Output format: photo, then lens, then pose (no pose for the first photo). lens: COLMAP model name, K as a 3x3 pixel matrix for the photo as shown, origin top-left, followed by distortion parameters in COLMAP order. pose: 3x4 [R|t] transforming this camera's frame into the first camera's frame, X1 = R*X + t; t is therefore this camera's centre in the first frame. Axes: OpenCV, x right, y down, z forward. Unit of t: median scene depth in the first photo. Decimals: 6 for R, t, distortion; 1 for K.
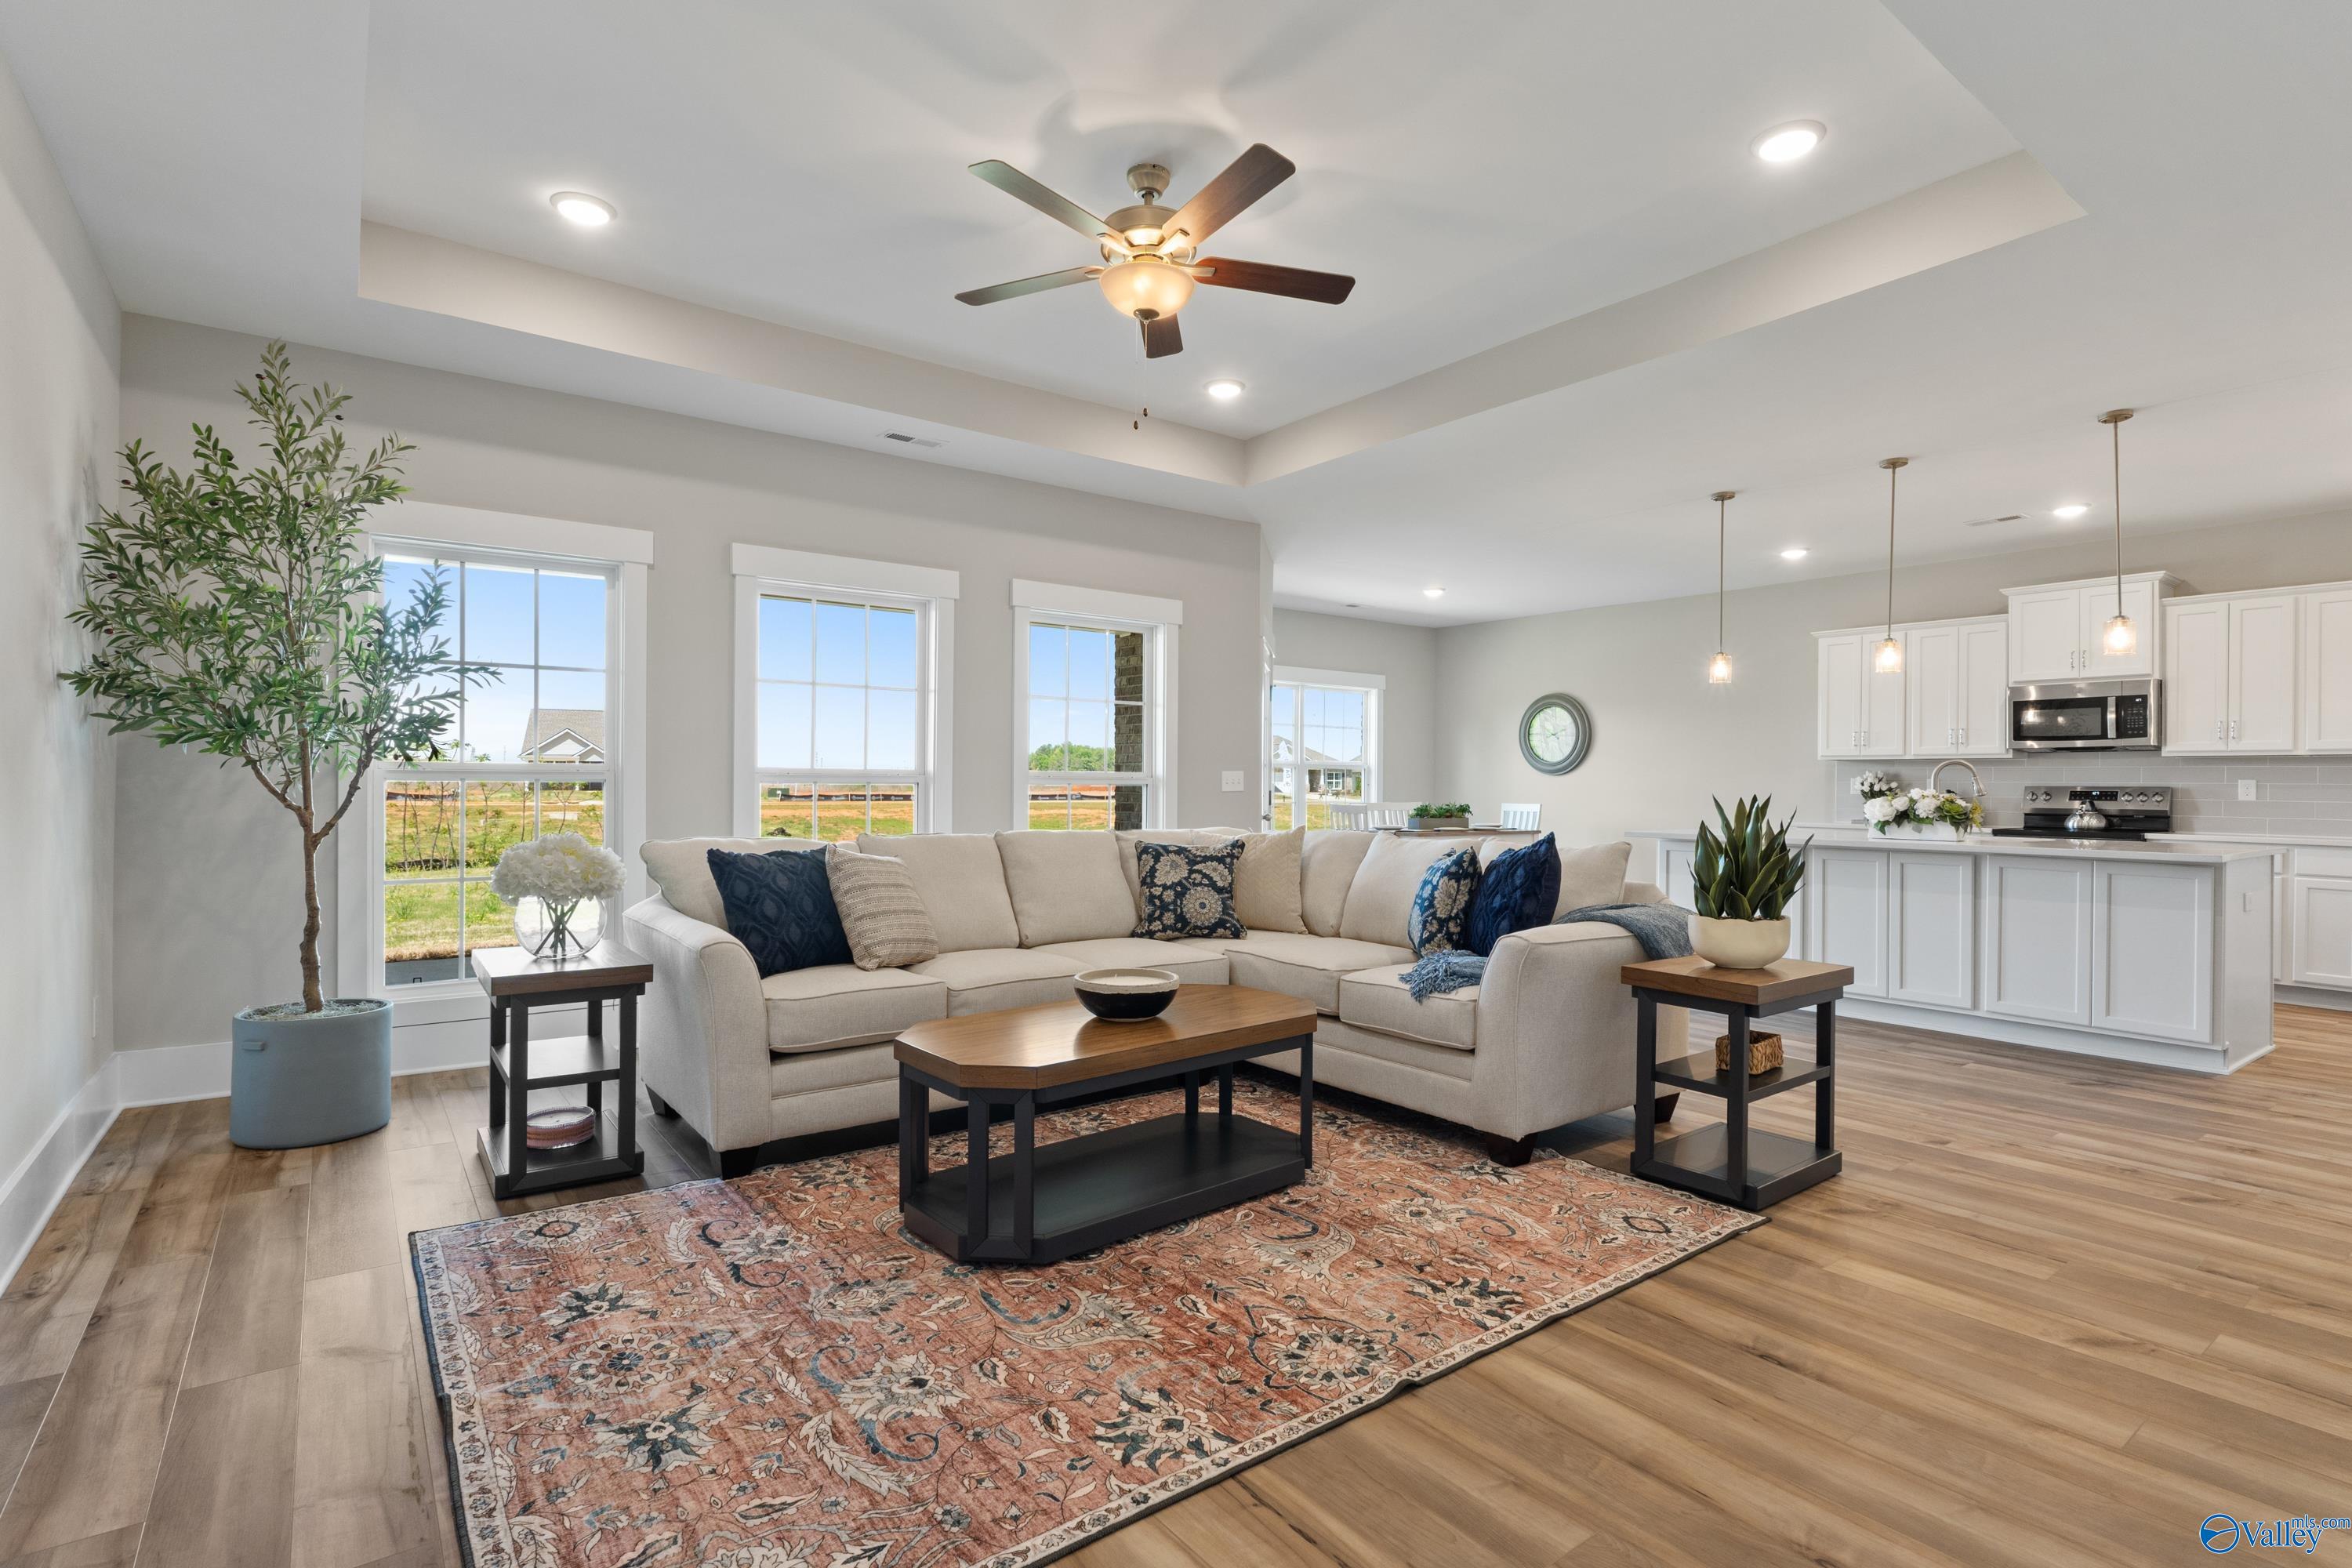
lens RADIAL K [[1133.7, 0, 1193.4], [0, 1133.7, 779.7], [0, 0, 1]] dist [-0.003892, -0.001774]
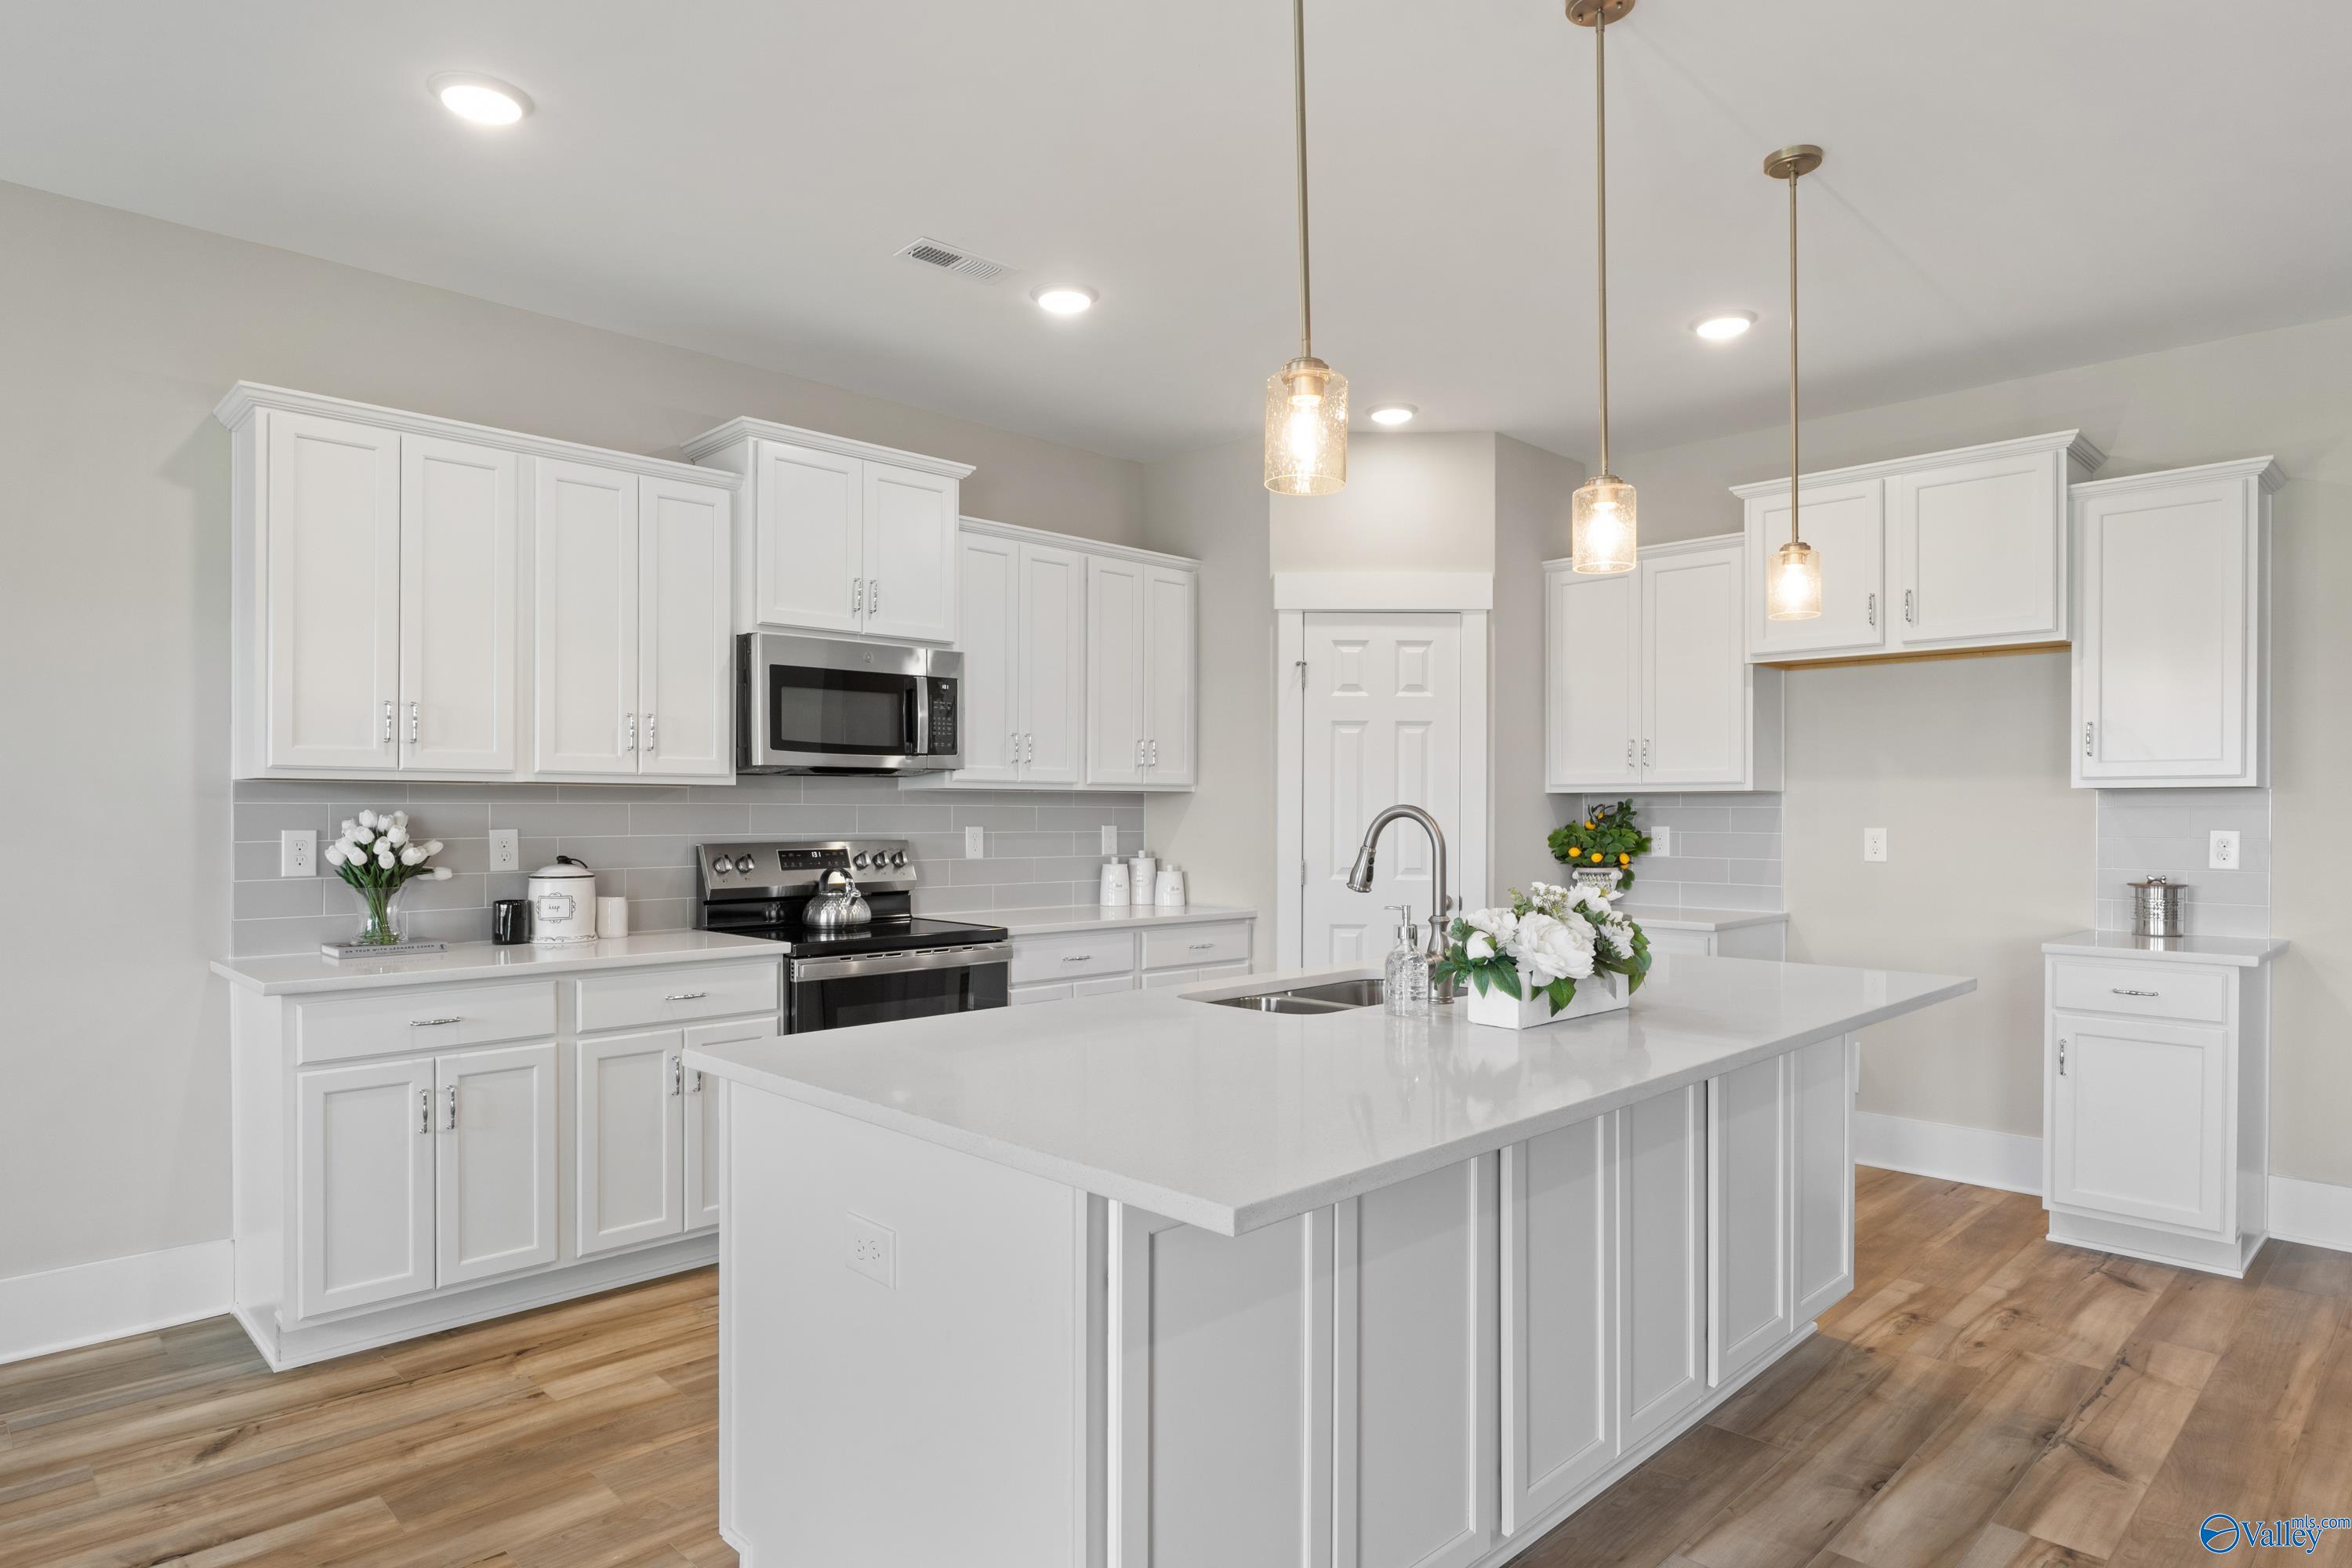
lens RADIAL K [[1348.0, 0, 1180.7], [0, 1348.0, 818.1], [0, 0, 1]] dist [-0.001480, -0.004516]
pose [[-0.127904, -0.015530, 0.991665, 0.157875], [-0.007148, 0.999866, 0.014736, -0.016196], [-0.991761, -0.005204, -0.127998, 0.944559]]
